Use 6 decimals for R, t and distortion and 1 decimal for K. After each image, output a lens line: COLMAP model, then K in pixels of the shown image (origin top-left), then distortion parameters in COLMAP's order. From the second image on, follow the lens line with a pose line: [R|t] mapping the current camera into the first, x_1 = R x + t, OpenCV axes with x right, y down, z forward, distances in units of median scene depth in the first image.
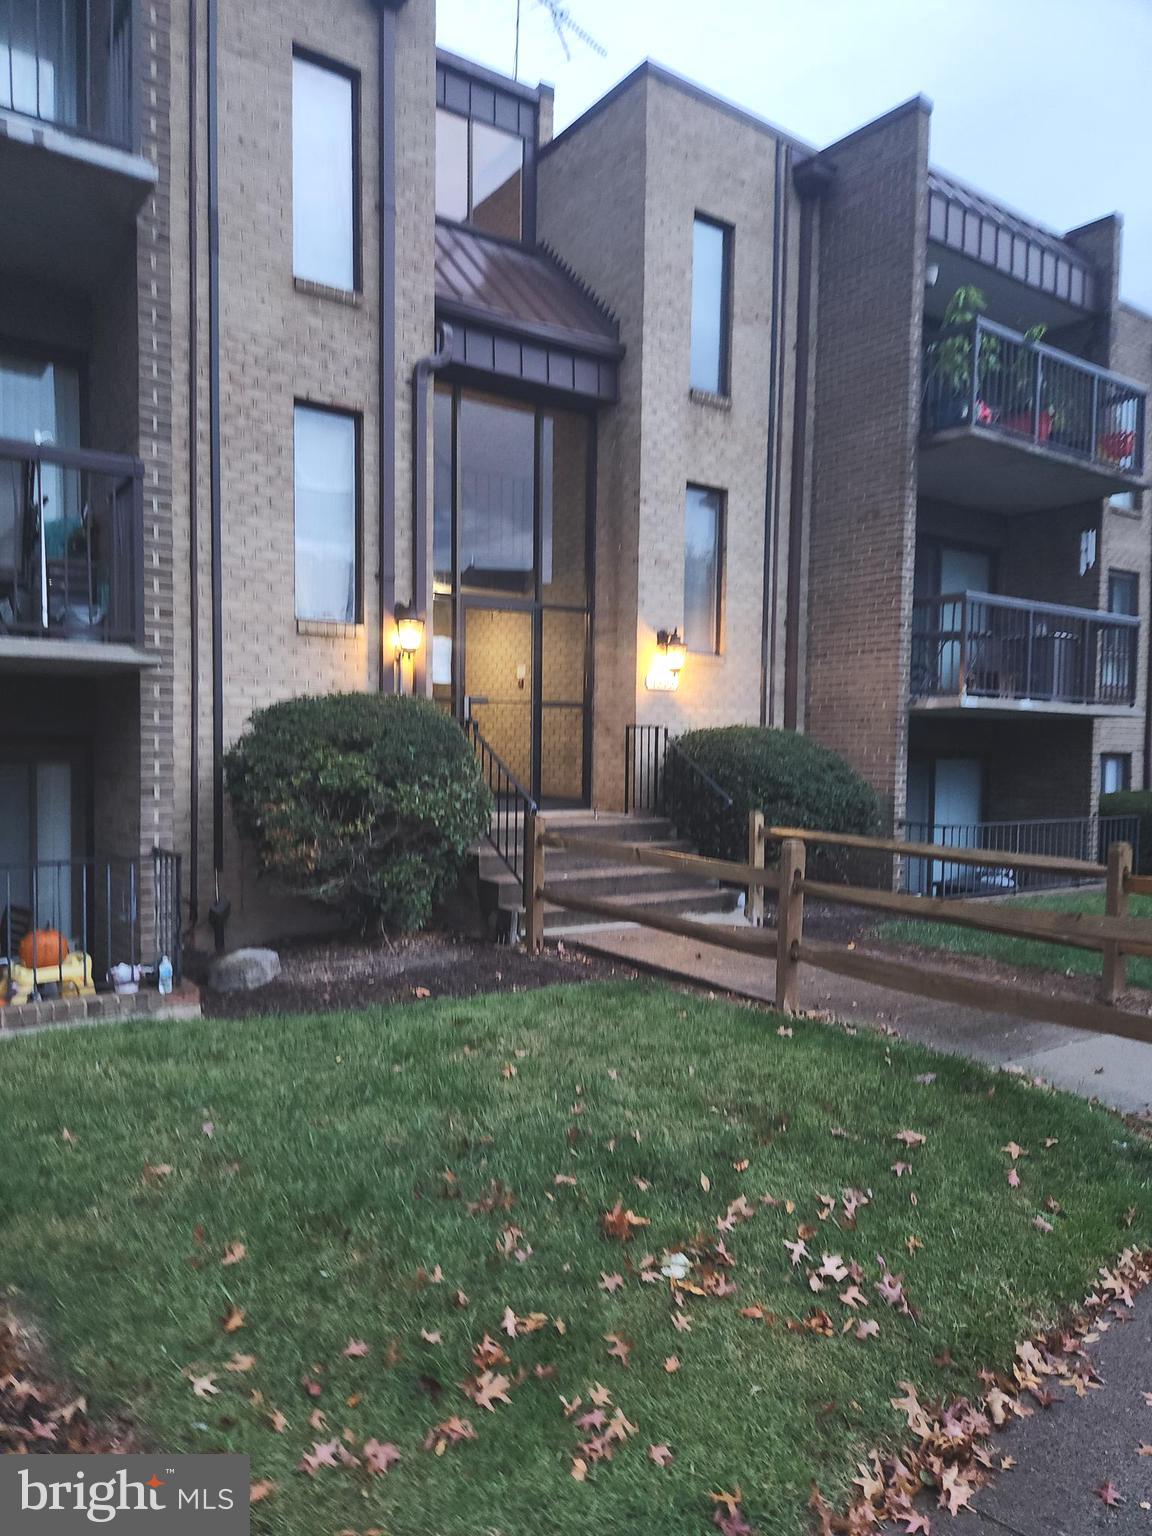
lens RADIAL K [[1025.8, 0, 576.0], [0, 1025.8, 768.0], [0, 0, 1]] dist [0.092728, -0.071969]
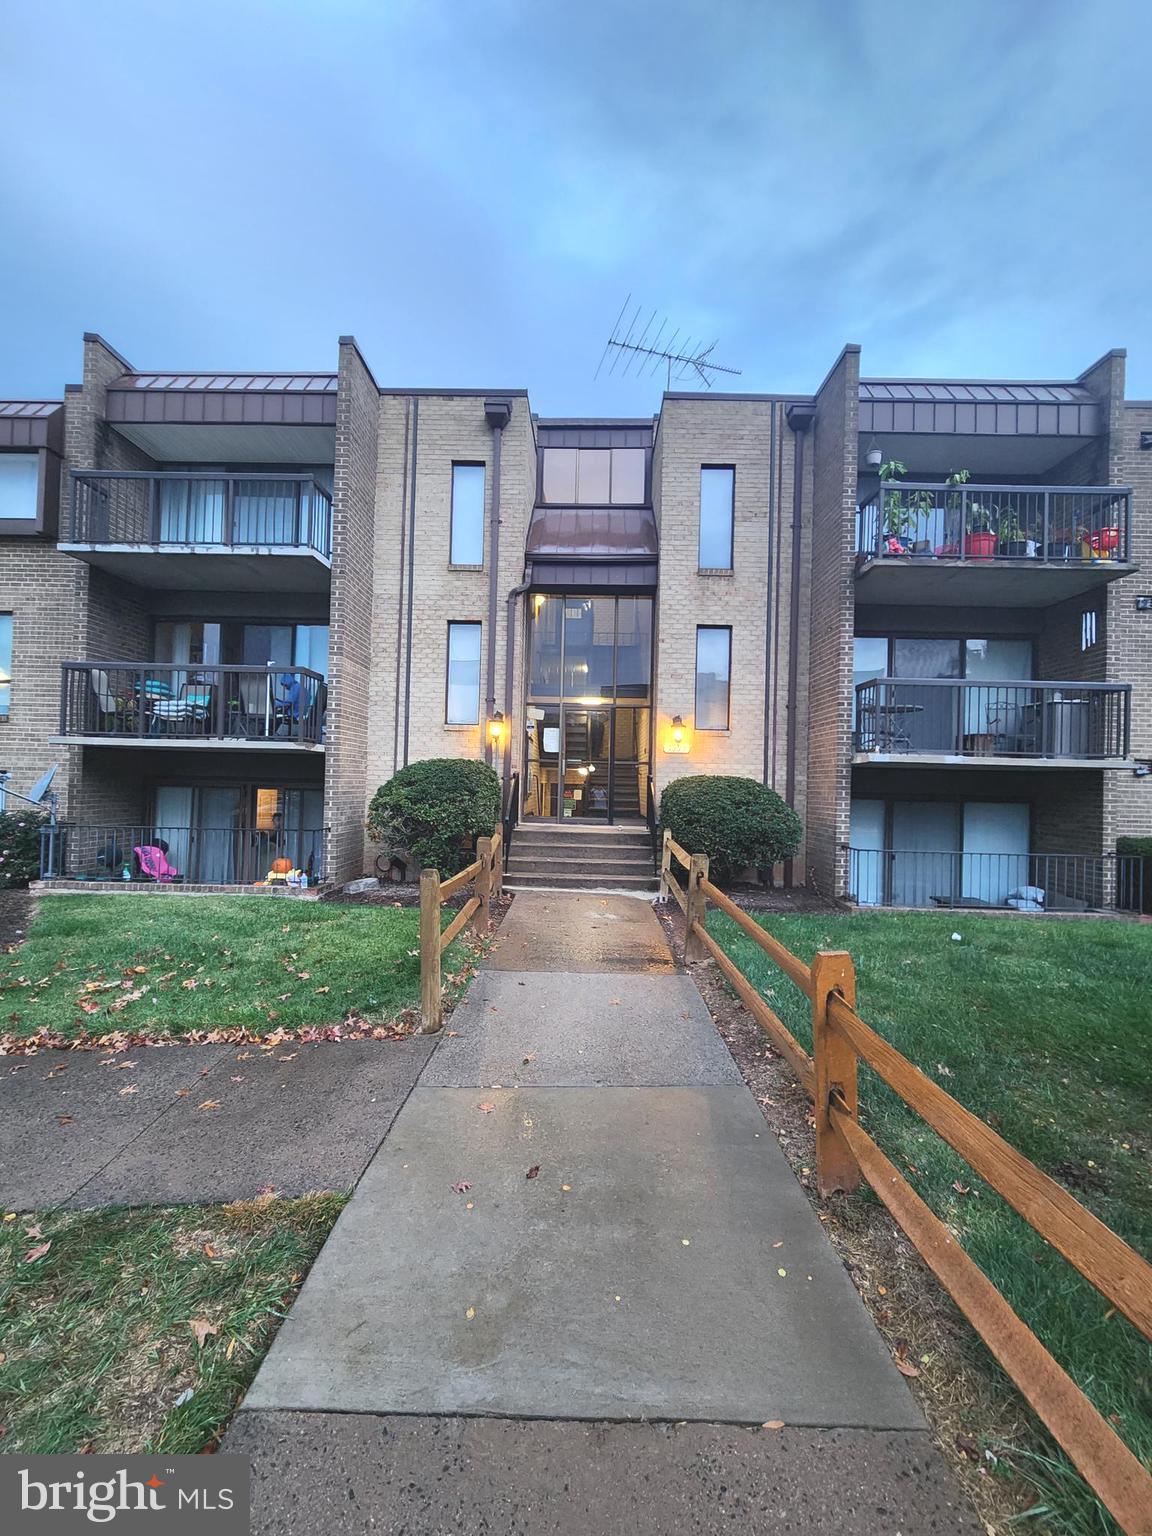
lens RADIAL K [[626.4, 0, 577.6], [0, 626.4, 767.7], [0, 0, 1]] dist [0.006200, -0.004382]
pose [[0.811880, -0.007687, -0.583774, 0.540052], [-0.025402, 0.998501, -0.048475, -0.001974], [0.583272, 0.054185, 0.810468, 0.110950]]
